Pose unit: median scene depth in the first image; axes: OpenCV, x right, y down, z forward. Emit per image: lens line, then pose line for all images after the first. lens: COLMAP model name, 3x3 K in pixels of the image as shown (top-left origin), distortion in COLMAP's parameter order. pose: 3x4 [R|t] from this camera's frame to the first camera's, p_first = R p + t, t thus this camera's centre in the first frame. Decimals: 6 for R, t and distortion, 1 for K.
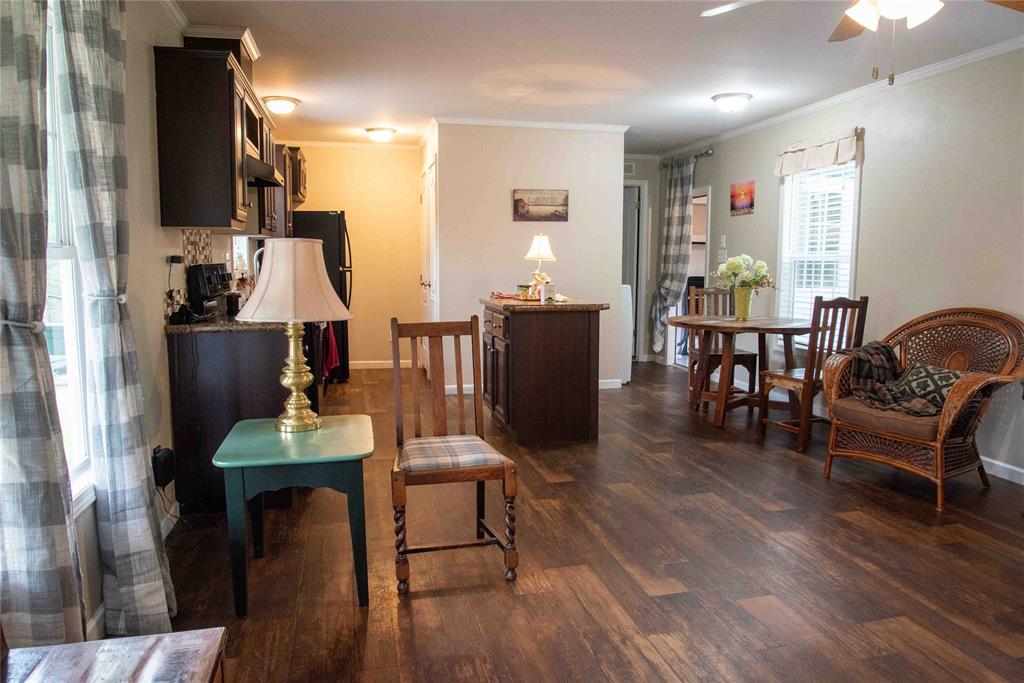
lens RADIAL K [[726.3, 0, 518.0], [0, 726.3, 342.7], [0, 0, 1]] dist [-0.062209, 0.003342]
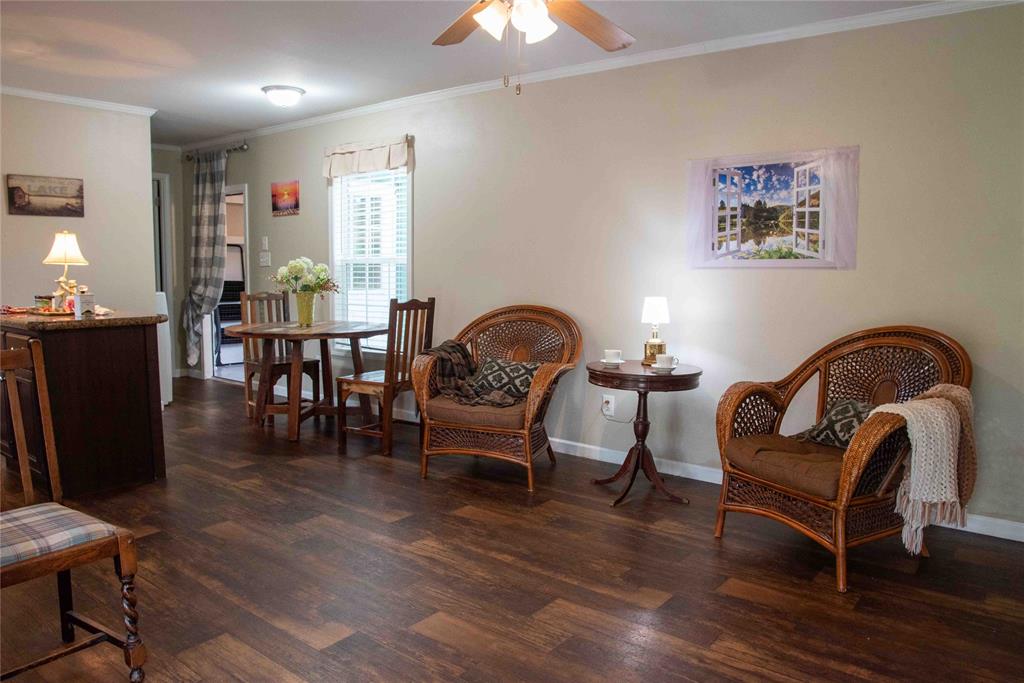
lens RADIAL K [[731.7, 0, 511.6], [0, 731.7, 344.9], [0, 0, 1]] dist [-0.086125, 0.040334]
pose [[0.786054, -0.064091, 0.614826, -0.076615], [0.064869, 0.997671, 0.021065, -0.010317], [-0.614744, 0.023325, 0.788382, 0.087606]]
